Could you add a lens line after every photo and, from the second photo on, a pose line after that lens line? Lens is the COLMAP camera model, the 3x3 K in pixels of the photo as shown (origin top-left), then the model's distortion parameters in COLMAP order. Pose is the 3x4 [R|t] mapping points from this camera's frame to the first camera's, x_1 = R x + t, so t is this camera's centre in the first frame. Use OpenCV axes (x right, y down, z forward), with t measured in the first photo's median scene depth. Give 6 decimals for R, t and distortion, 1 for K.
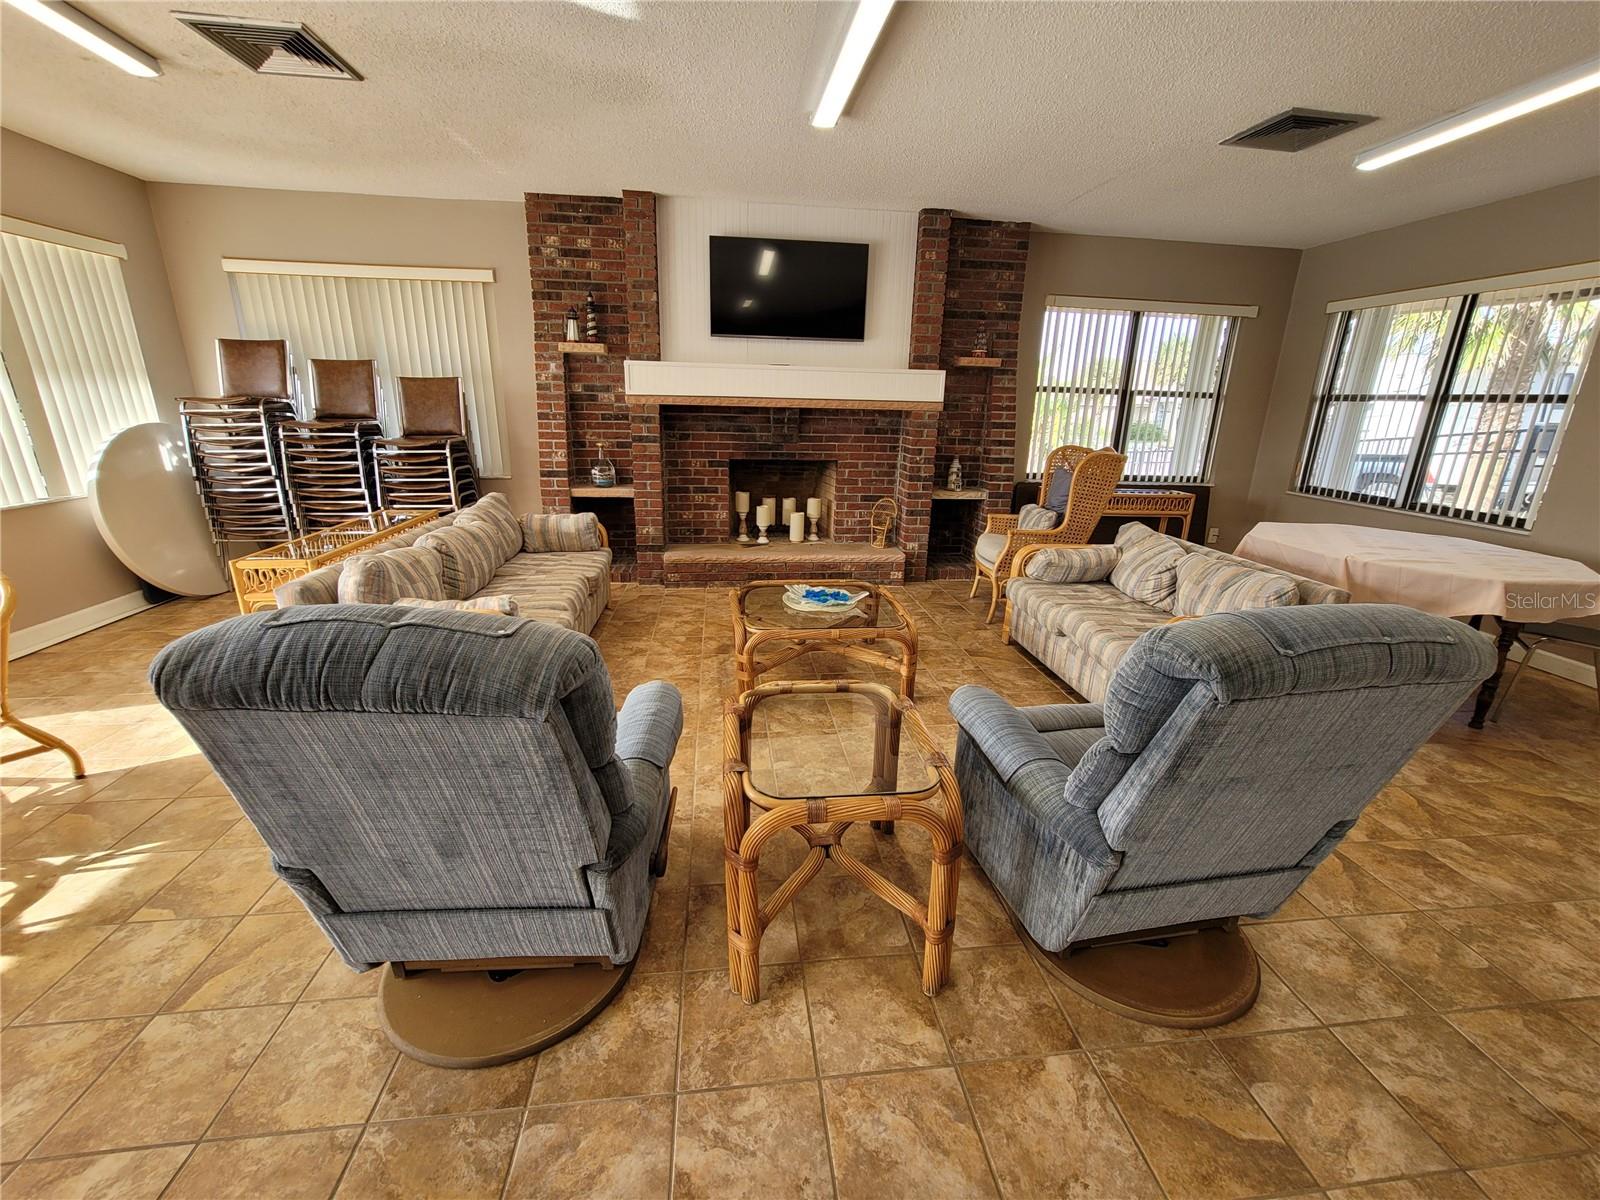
lens RADIAL K [[653.4, 0, 794.0], [0, 653.4, 597.0], [0, 0, 1]] dist [-0.007742, 0.004127]
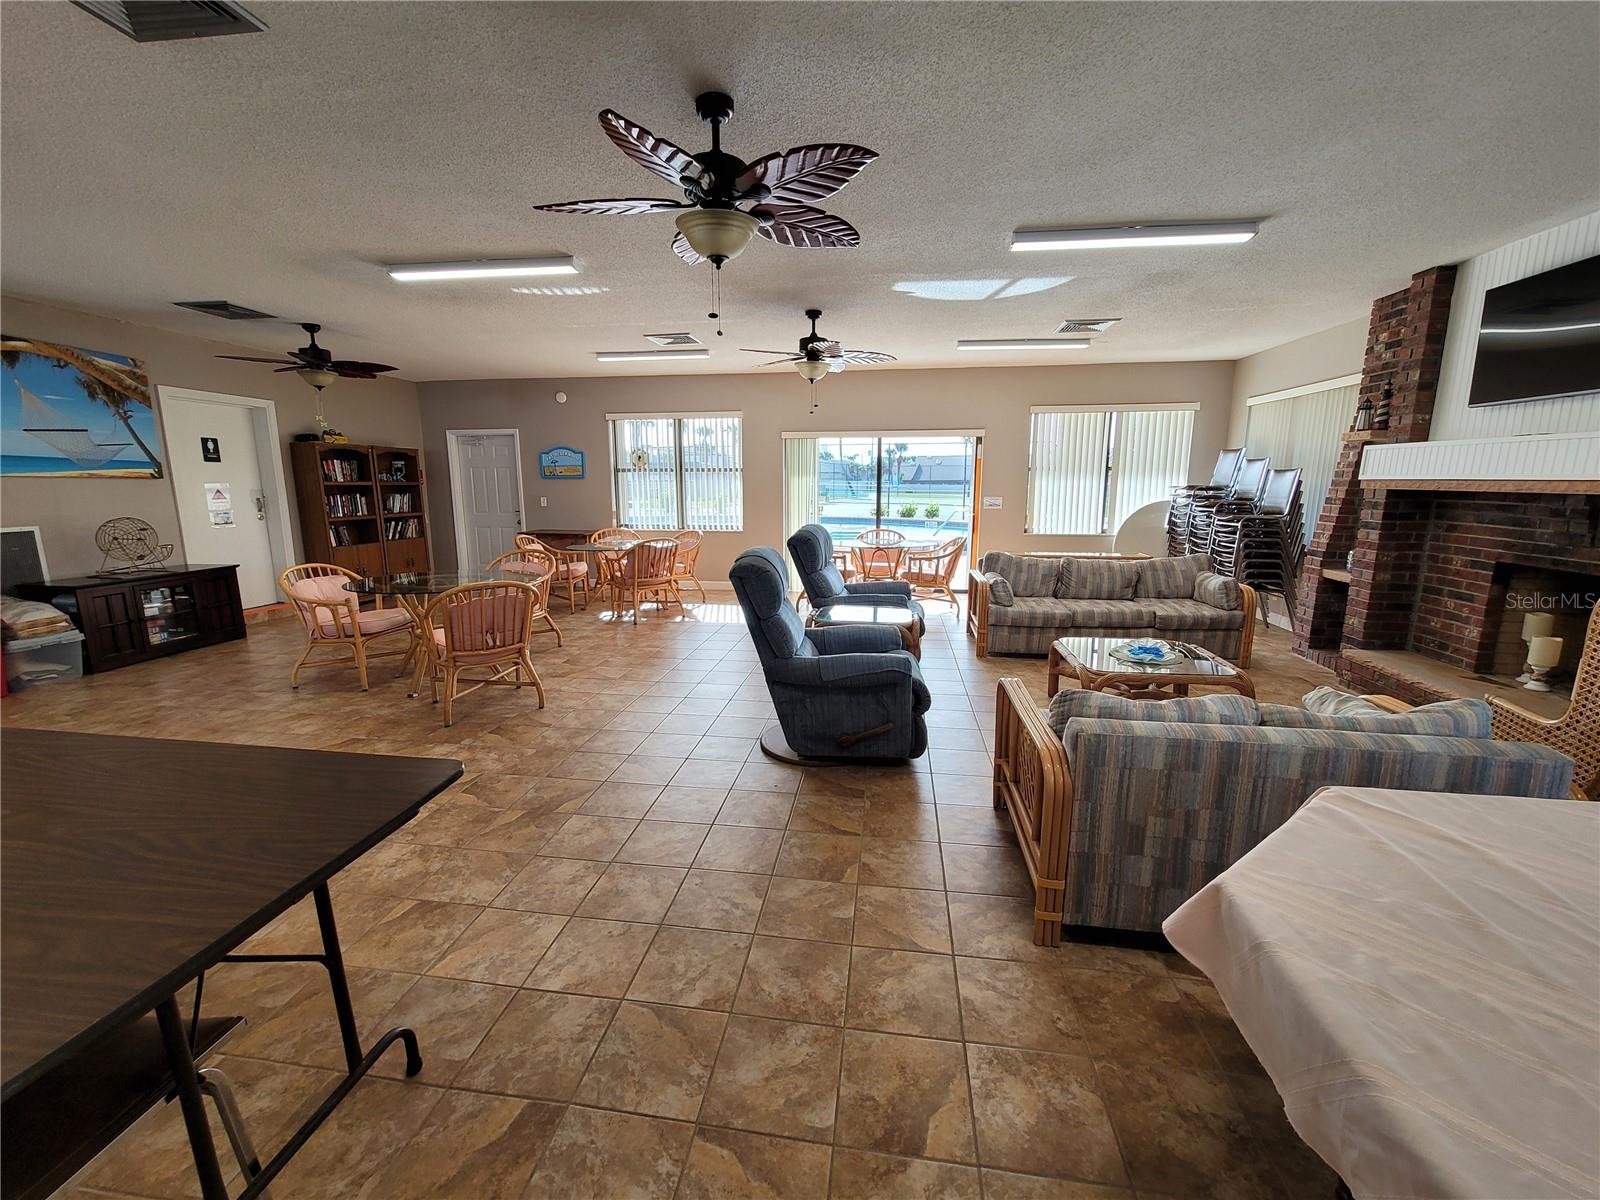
lens RADIAL K [[653.4, 0, 795.9], [0, 653.4, 597.7], [0, 0, 1]] dist [-0.007742, 0.004127]
pose [[-0.257642, 0.152616, -0.954112, 0.875951], [-0.287405, 0.930650, 0.226472, -0.118012], [0.922507, 0.332565, -0.195912, 0.449091]]
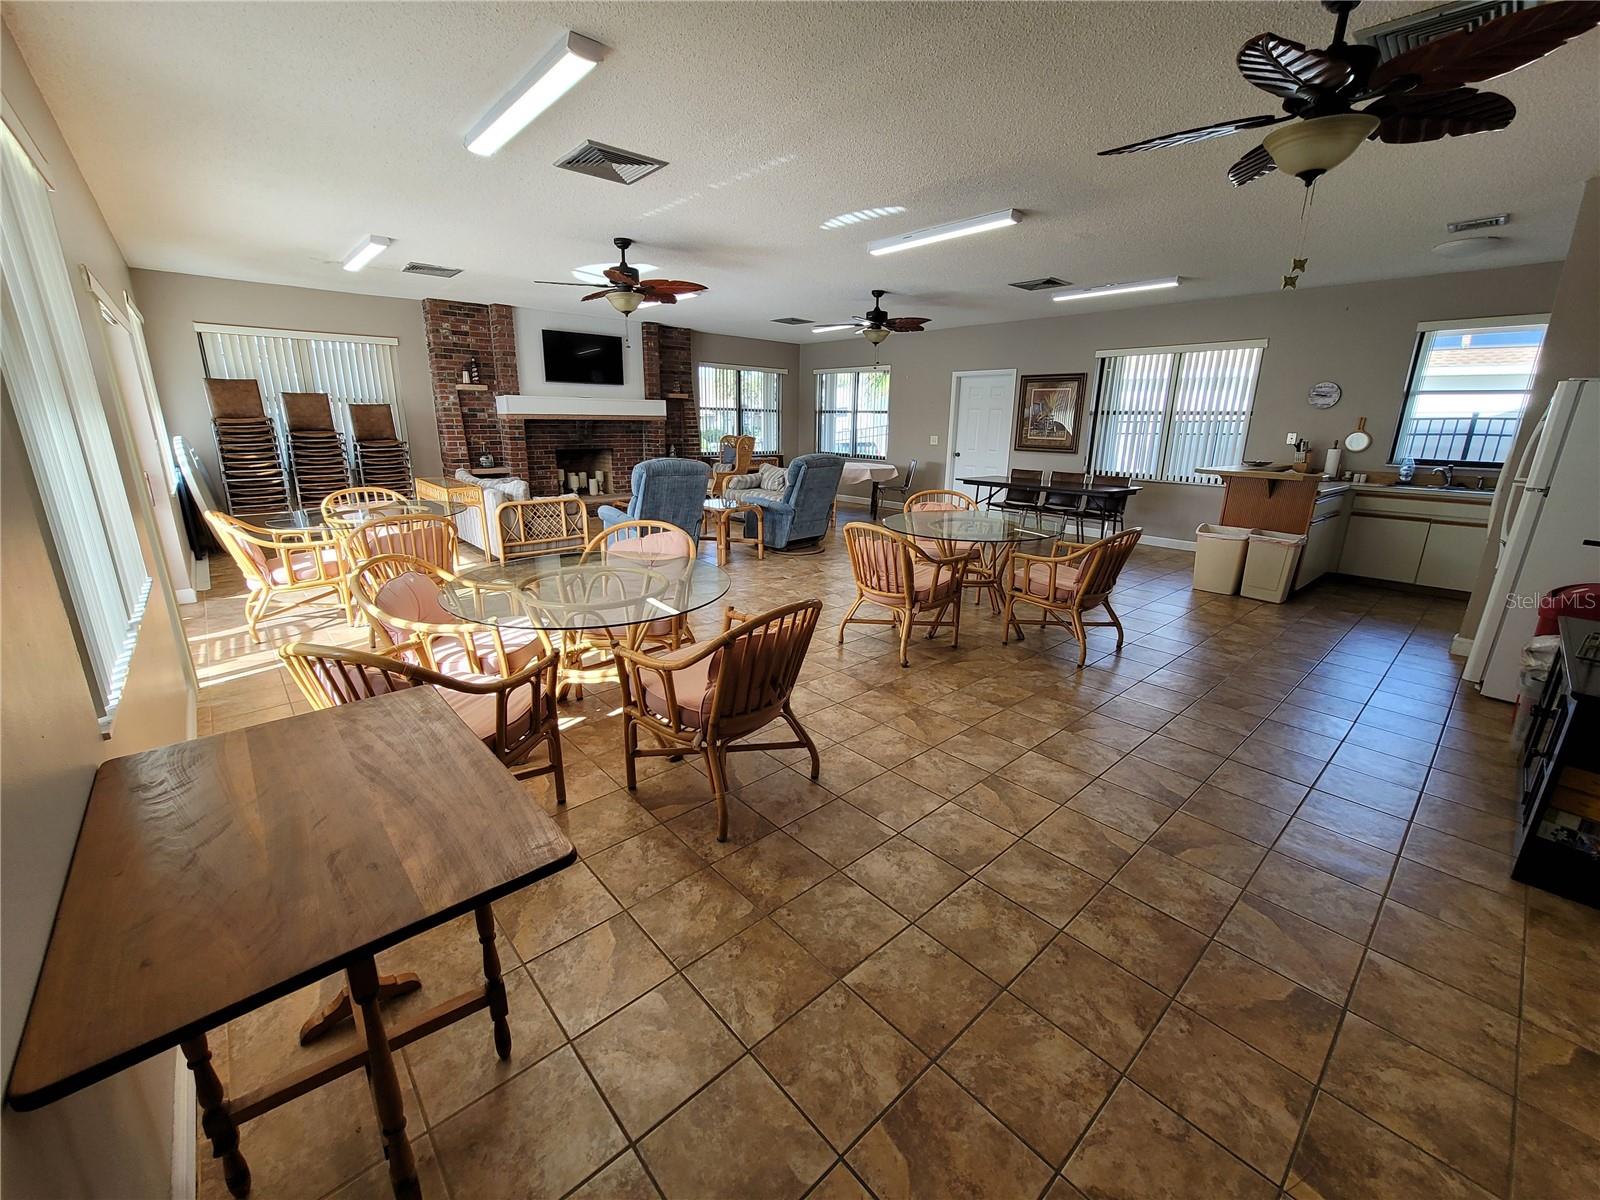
lens RADIAL K [[653.4, 0, 796.6], [0, 653.4, 594.8], [0, 0, 1]] dist [-0.007742, 0.004127]
pose [[0.817547, -0.162452, 0.552473, -0.644011], [0.172017, 0.984475, 0.034930, 0.241212], [-0.549570, 0.066478, 0.832799, -0.853485]]
